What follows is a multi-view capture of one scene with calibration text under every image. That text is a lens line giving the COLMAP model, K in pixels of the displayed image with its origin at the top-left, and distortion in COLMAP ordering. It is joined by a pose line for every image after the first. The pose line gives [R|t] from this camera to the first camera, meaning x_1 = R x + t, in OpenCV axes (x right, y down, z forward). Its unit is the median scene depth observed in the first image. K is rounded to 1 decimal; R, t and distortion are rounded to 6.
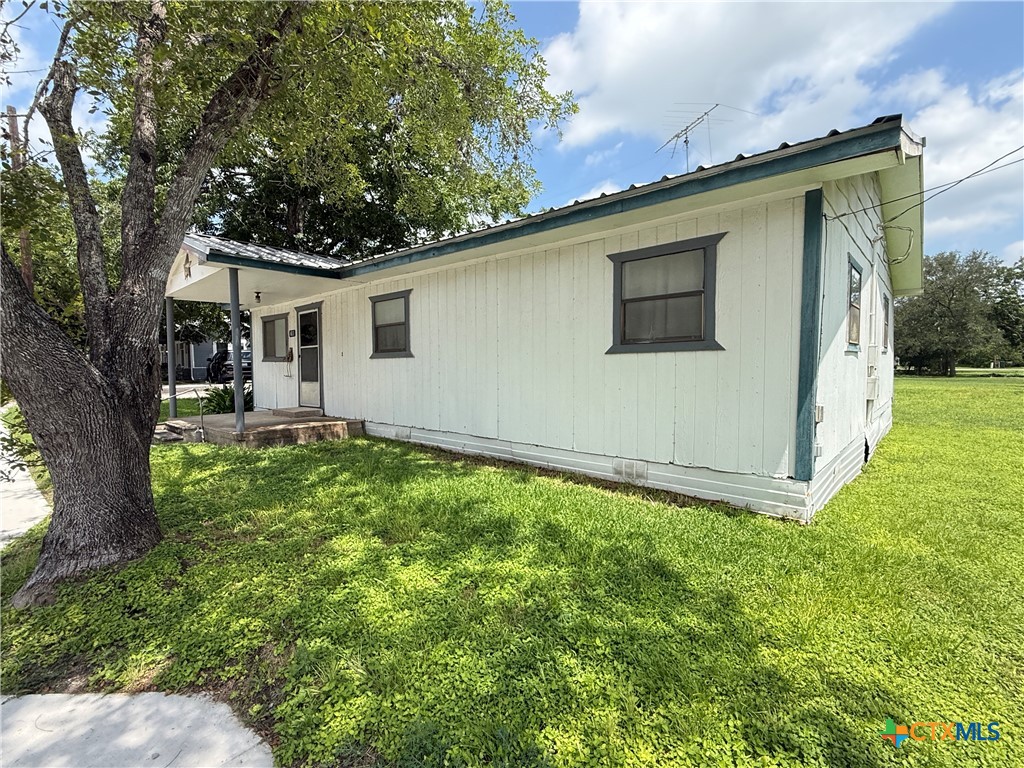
lens RADIAL K [[469.3, 0, 515.0], [0, 469.3, 386.0], [0, 0, 1]] dist [-0.004051, -0.001033]
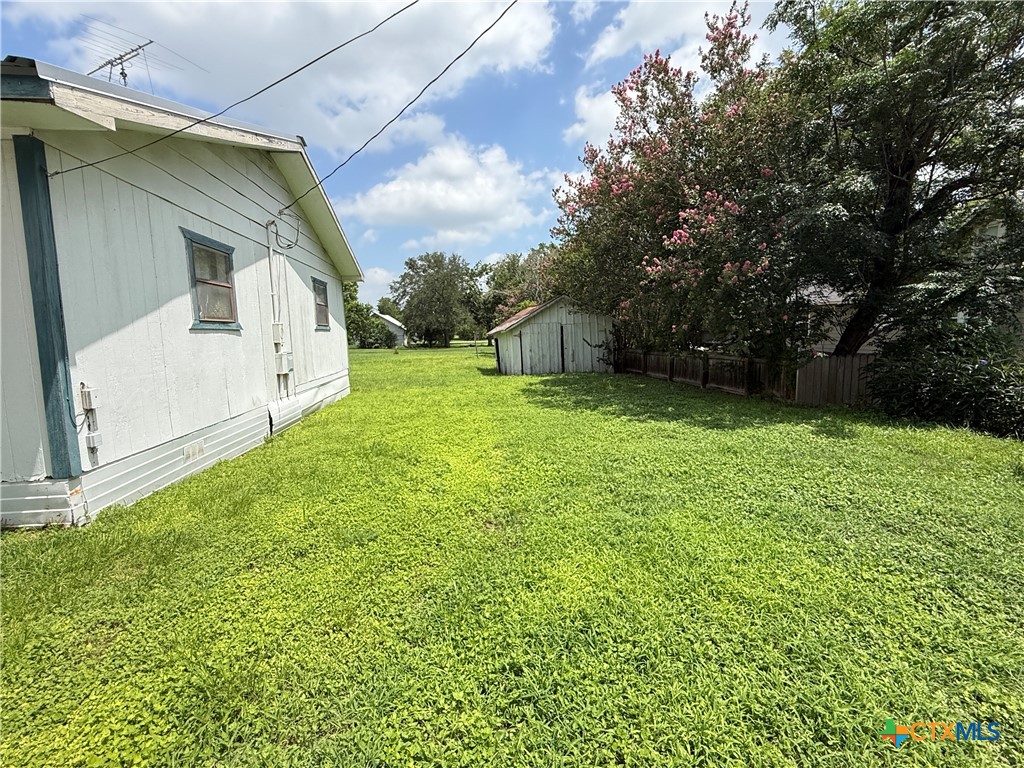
lens RADIAL K [[469.3, 0, 518.7], [0, 469.3, 385.5], [0, 0, 1]] dist [-0.004051, -0.001033]
pose [[0.645892, -0.088919, 0.758233, 0.423011], [0.052558, 0.996017, 0.072033, 0.009840], [-0.761618, -0.006674, 0.647992, -0.166701]]
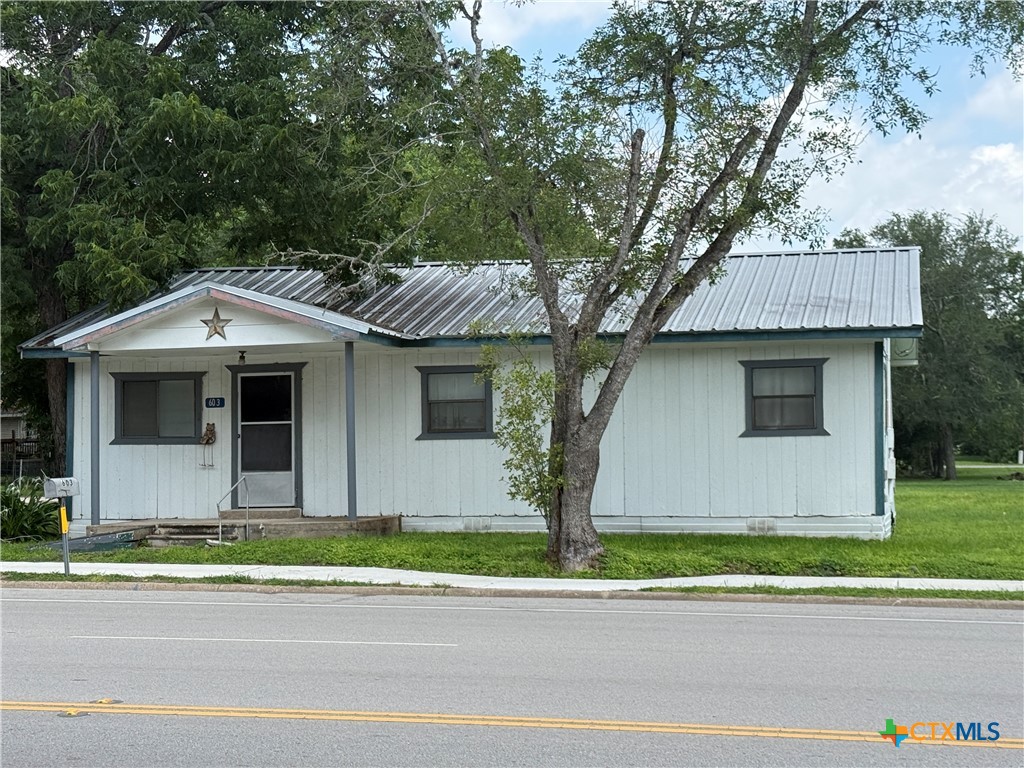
lens RADIAL K [[1763.3, 0, 511.8], [0, 1763.3, 383.5], [0, 0, 1]] dist [0.023618, 0.000000]
pose [[0.873403, 0.017473, 0.486685, -2.723204], [0.025898, 0.996276, -0.082245, 0.167482], [-0.486309, 0.084437, 0.869698, -2.931114]]
